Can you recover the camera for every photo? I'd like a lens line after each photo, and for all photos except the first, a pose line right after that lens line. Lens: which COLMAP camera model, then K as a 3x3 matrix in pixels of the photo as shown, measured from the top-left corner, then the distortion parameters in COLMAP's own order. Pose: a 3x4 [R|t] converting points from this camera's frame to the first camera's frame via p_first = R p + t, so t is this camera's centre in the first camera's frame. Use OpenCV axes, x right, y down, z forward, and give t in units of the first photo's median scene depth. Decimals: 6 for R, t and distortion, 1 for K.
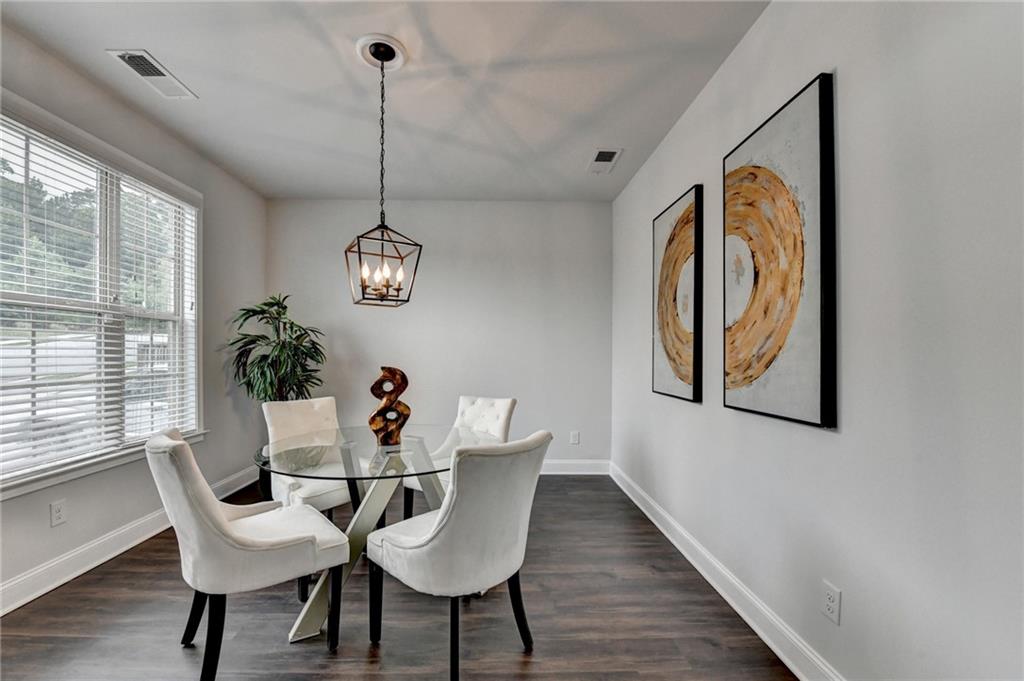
lens RADIAL K [[420.5, 0, 510.9], [0, 420.5, 354.0], [0, 0, 1]] dist [-0.011394, -0.003243]
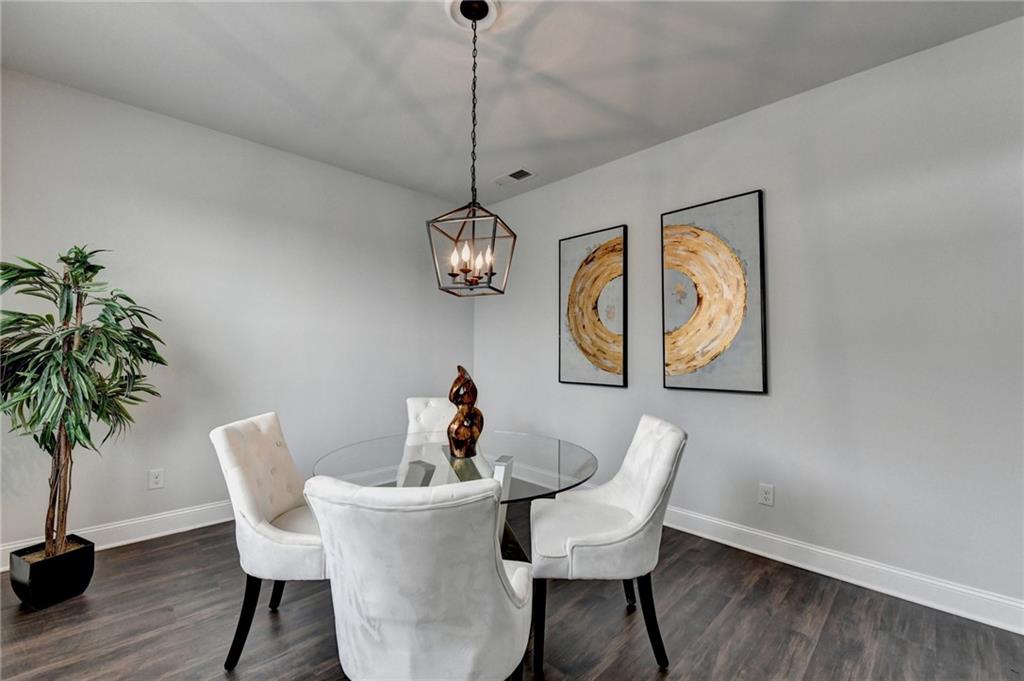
lens RADIAL K [[420.5, 0, 515.2], [0, 420.5, 340.4], [0, 0, 1]] dist [-0.011394, -0.003243]
pose [[0.727942, 0.019099, 0.685373, -0.857960], [-0.002308, 0.999675, -0.025406, 0.001564], [-0.685635, 0.016913, 0.727749, 0.315042]]
